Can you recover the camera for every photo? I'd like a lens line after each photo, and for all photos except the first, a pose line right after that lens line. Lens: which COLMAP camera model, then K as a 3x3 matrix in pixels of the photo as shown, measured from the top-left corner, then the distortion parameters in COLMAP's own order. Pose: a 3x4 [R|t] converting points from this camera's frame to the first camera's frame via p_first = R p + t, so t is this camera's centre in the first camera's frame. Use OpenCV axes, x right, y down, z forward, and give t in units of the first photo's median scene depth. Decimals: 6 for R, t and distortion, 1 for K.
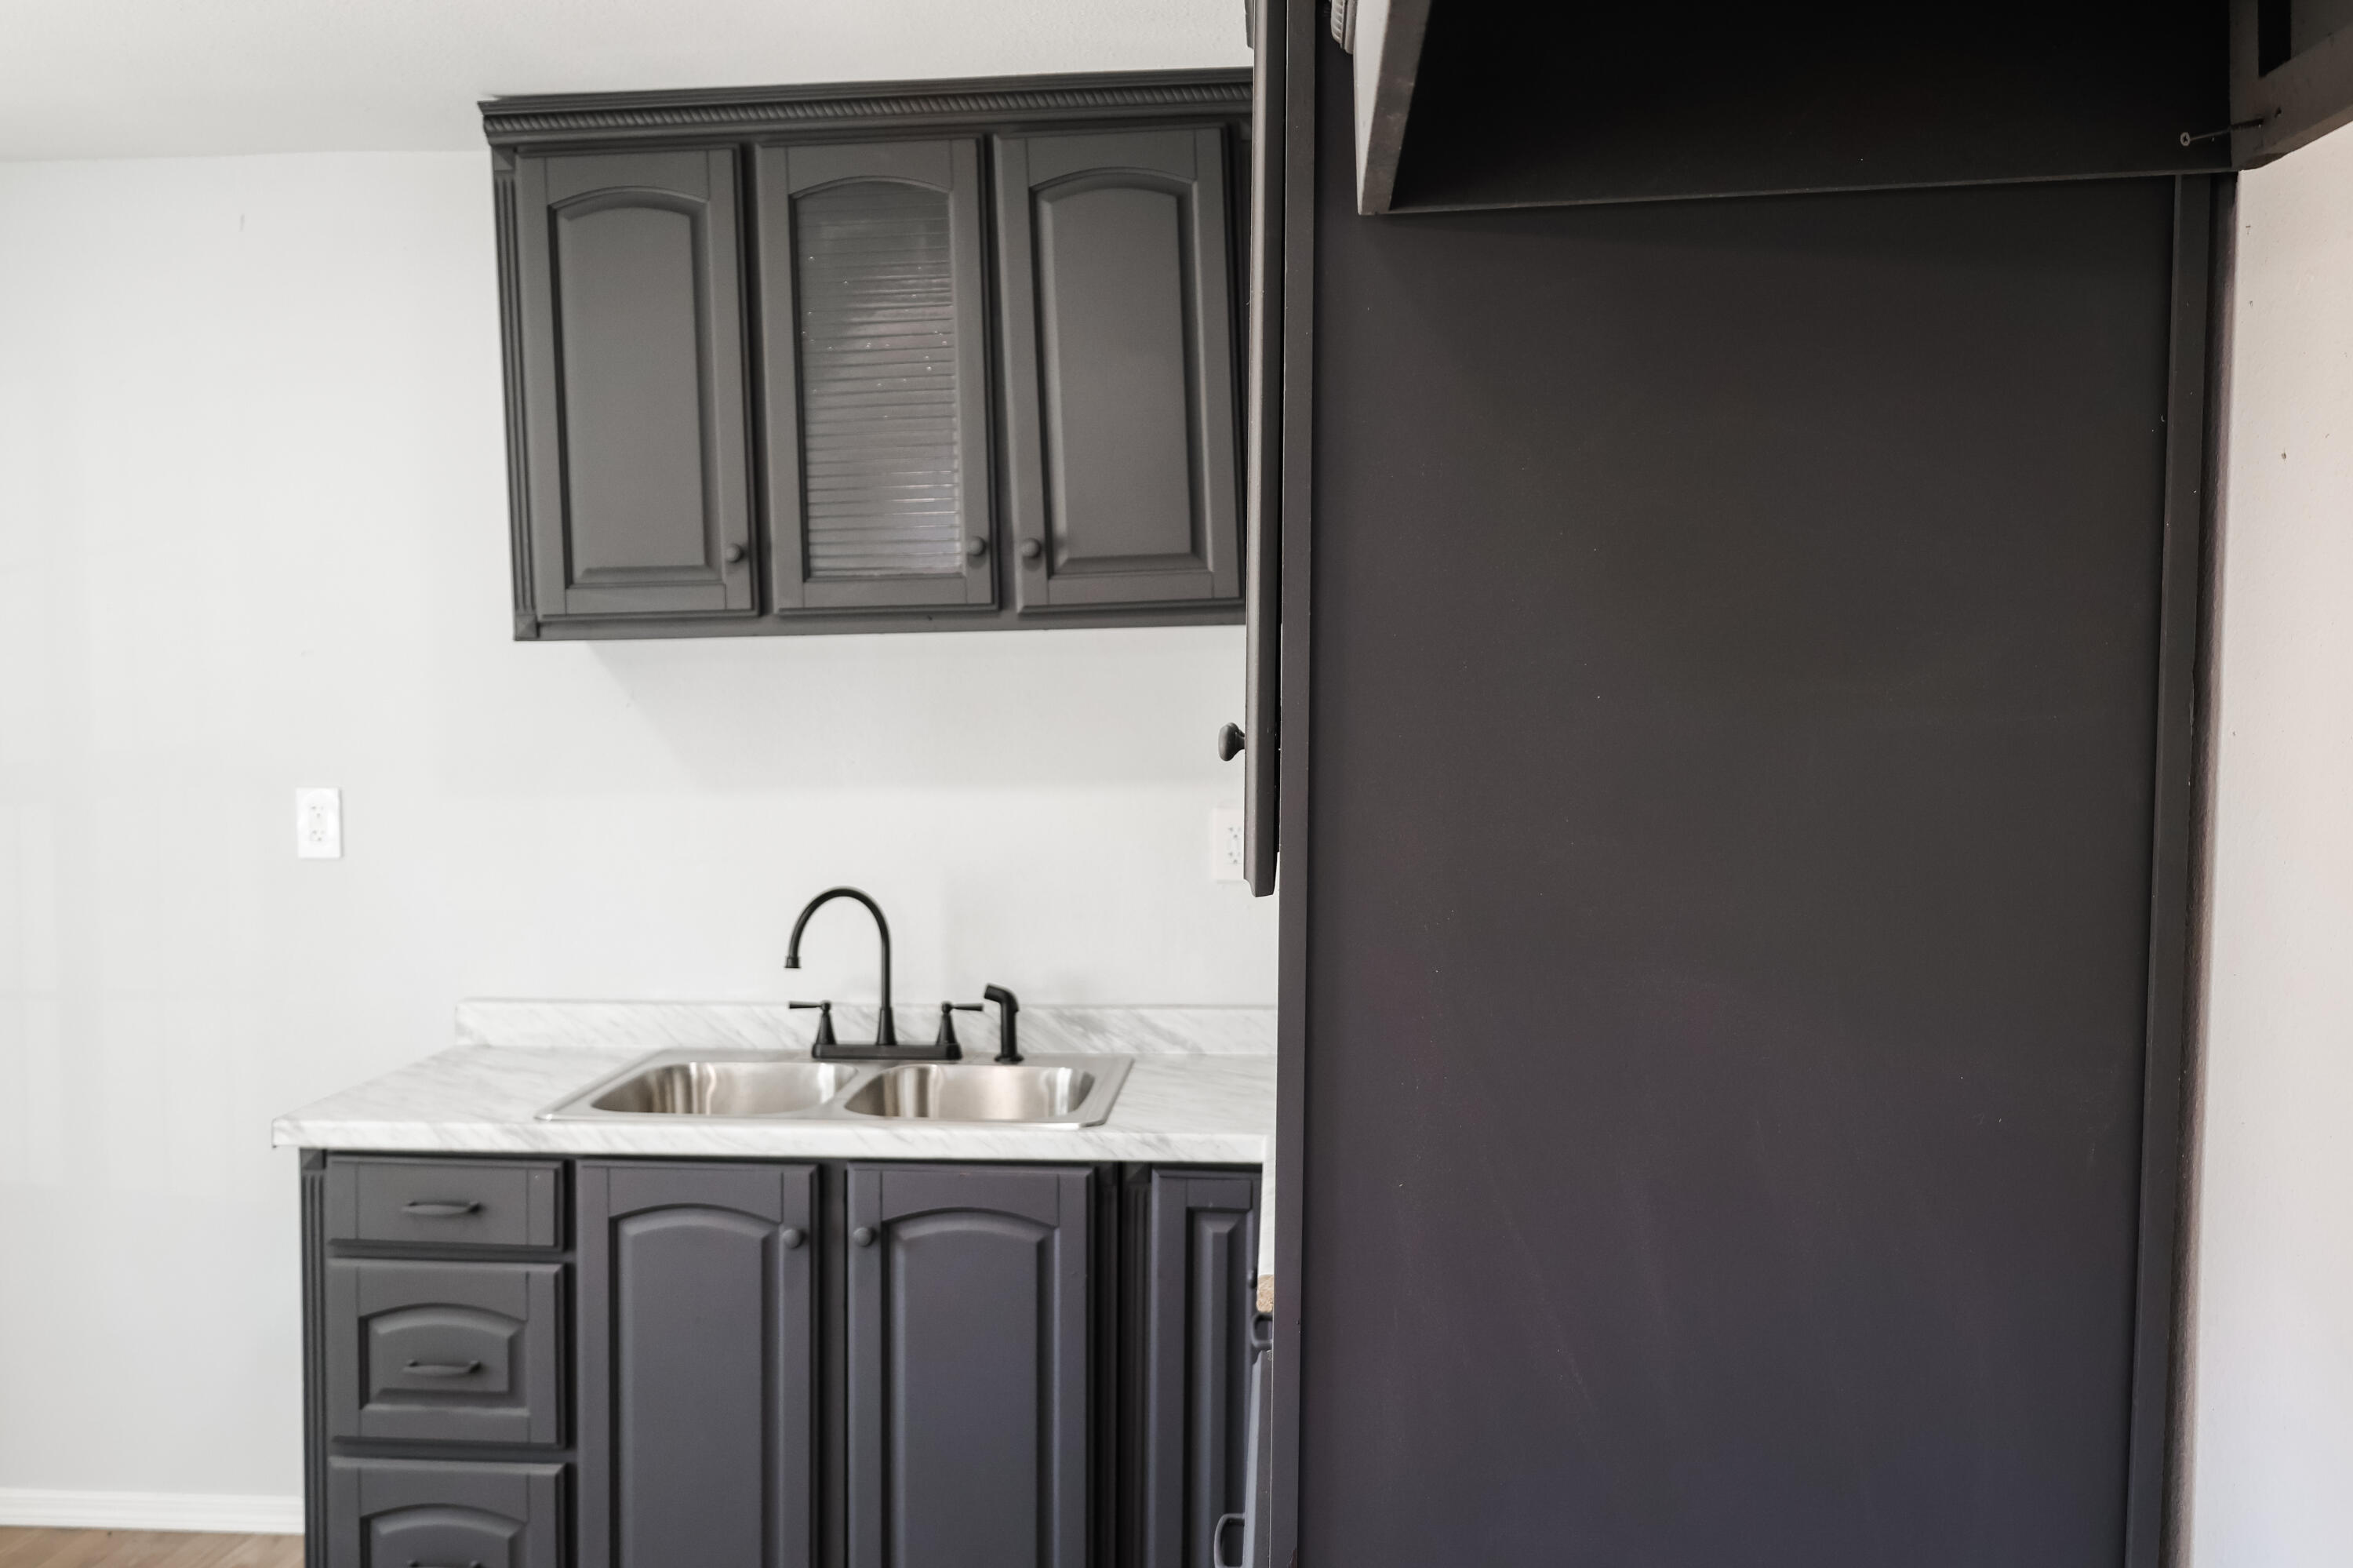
lens RADIAL K [[1991.0, 0, 1176.3], [0, 1991.0, 784.7], [0, 0, 1]] dist [-0.003252, 0.001653]
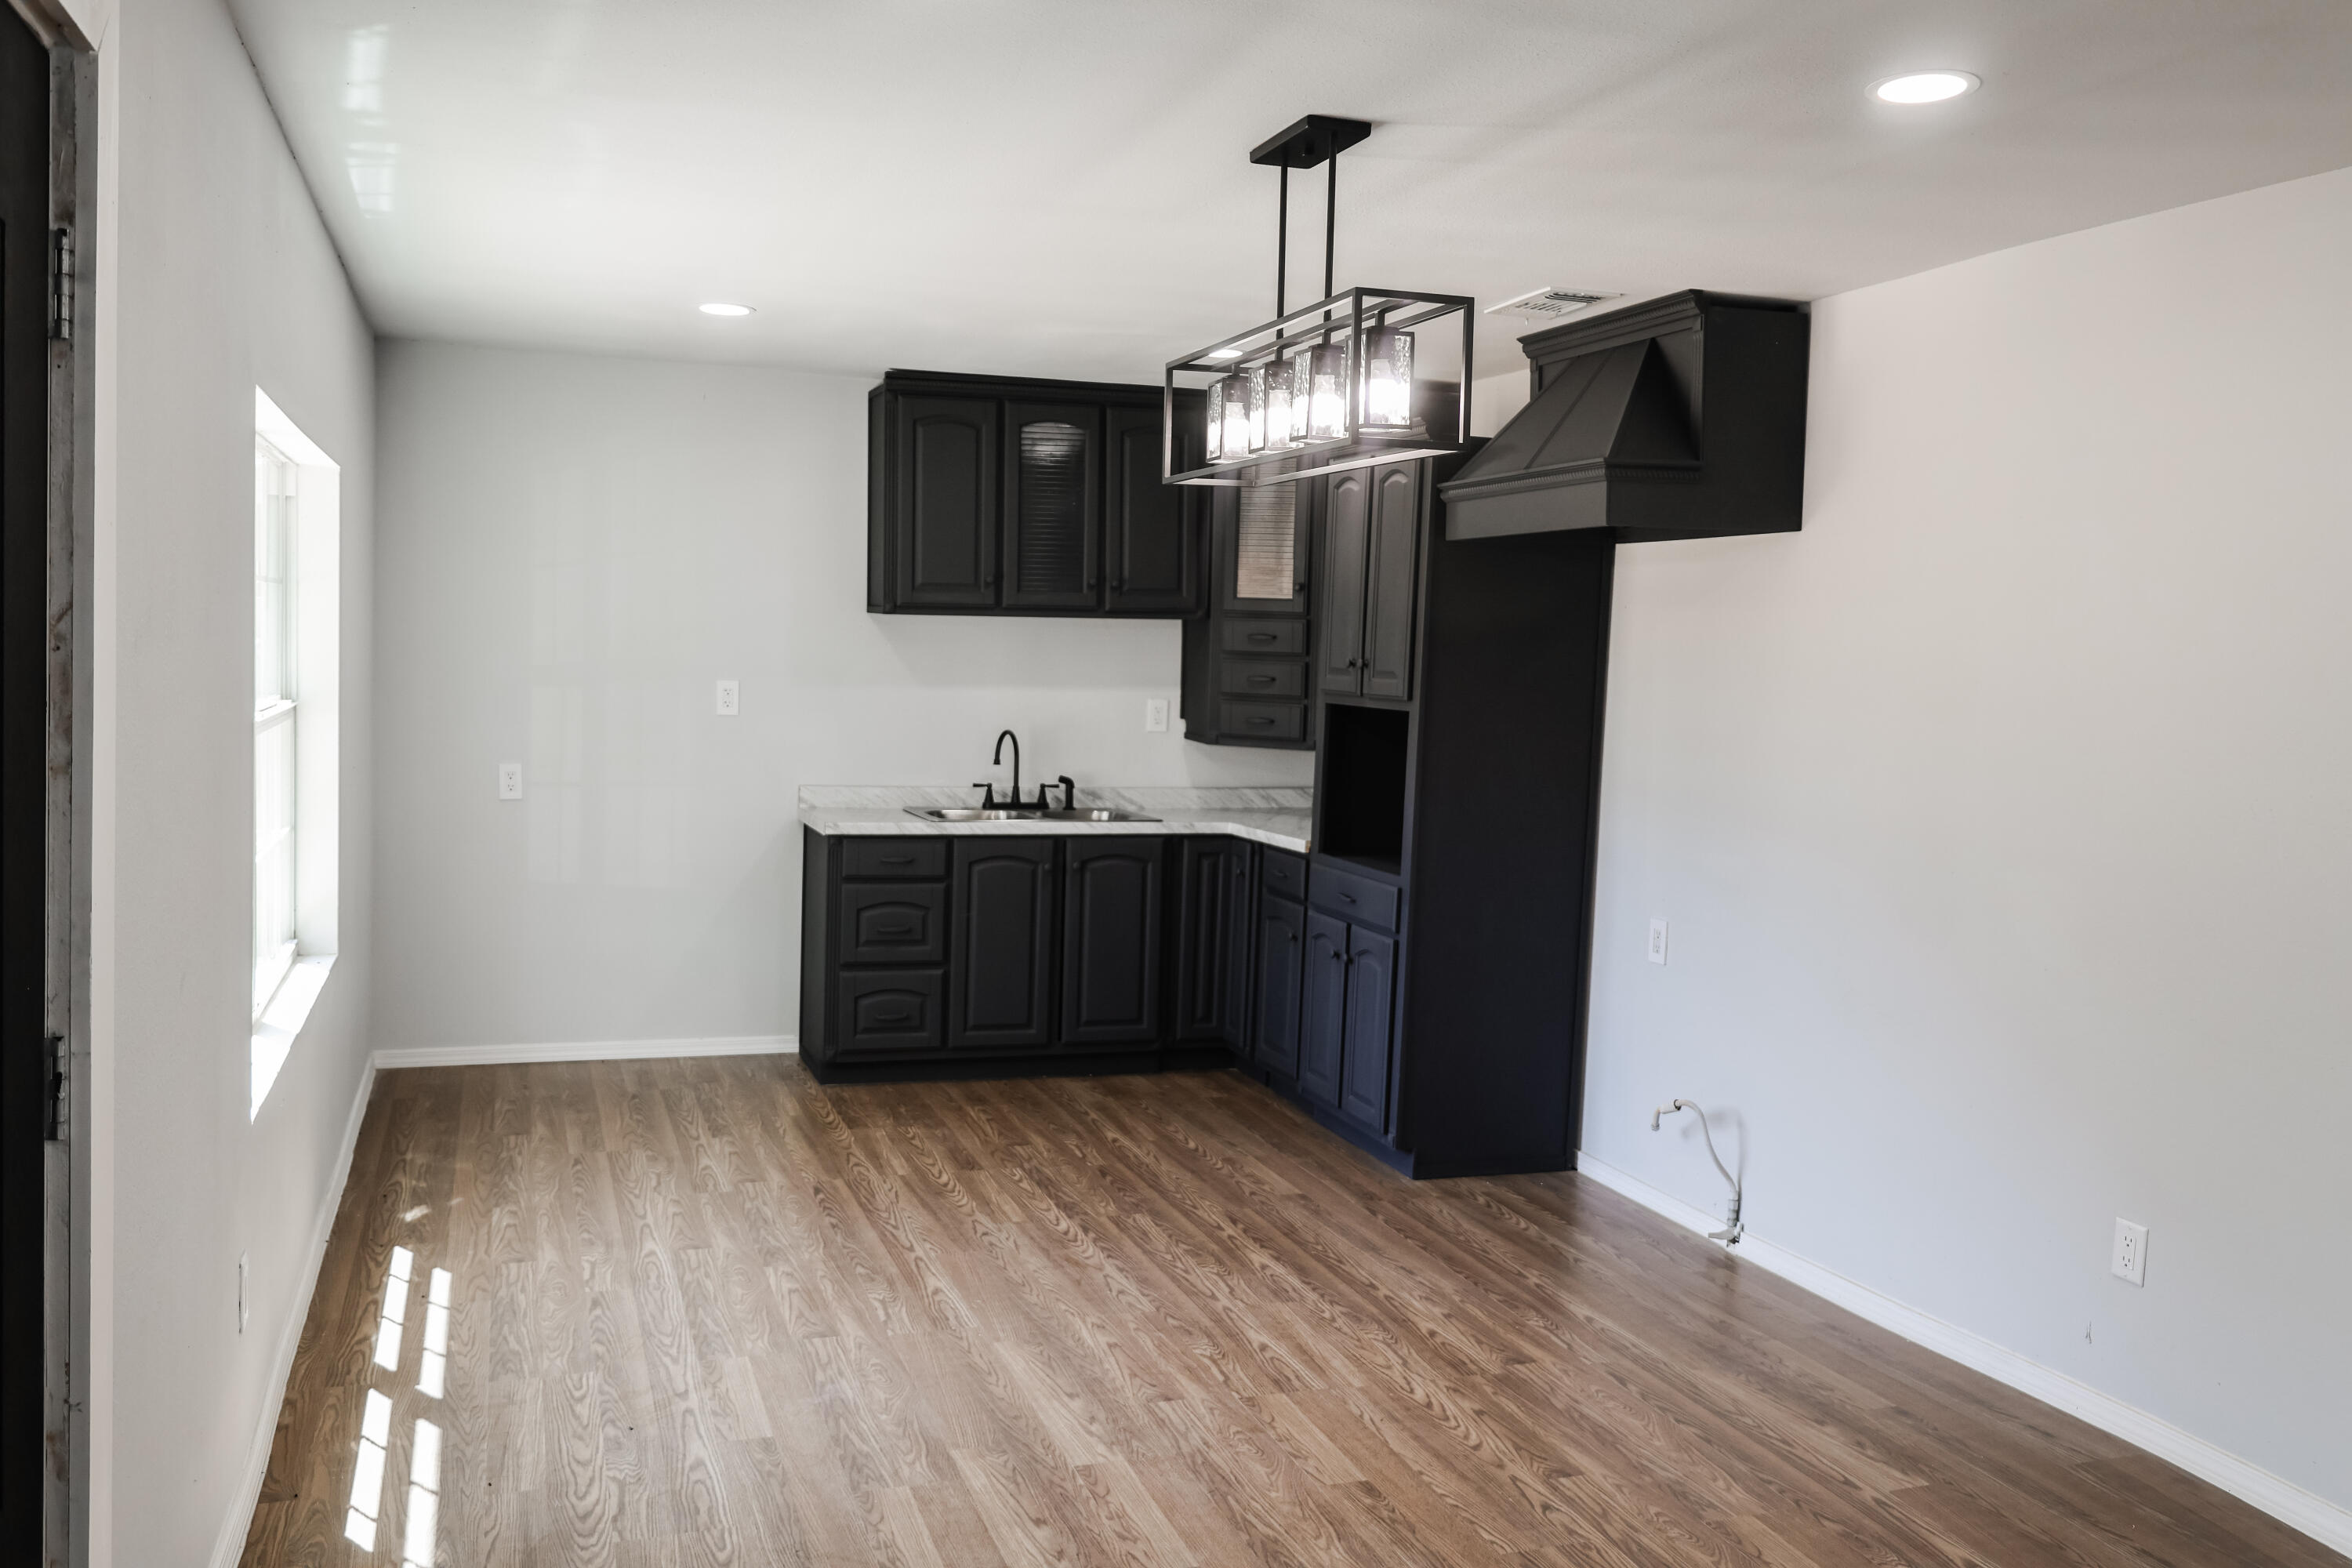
lens RADIAL K [[1990.0, 0, 1175.5], [0, 1990.0, 783.3], [0, 0, 1]] dist [-0.003252, 0.001653]
pose [[0.905390, 0.005701, 0.424543, -0.979622], [-0.010886, 0.999893, 0.009789, 0.090850], [-0.424442, -0.013484, 0.905355, -1.134159]]
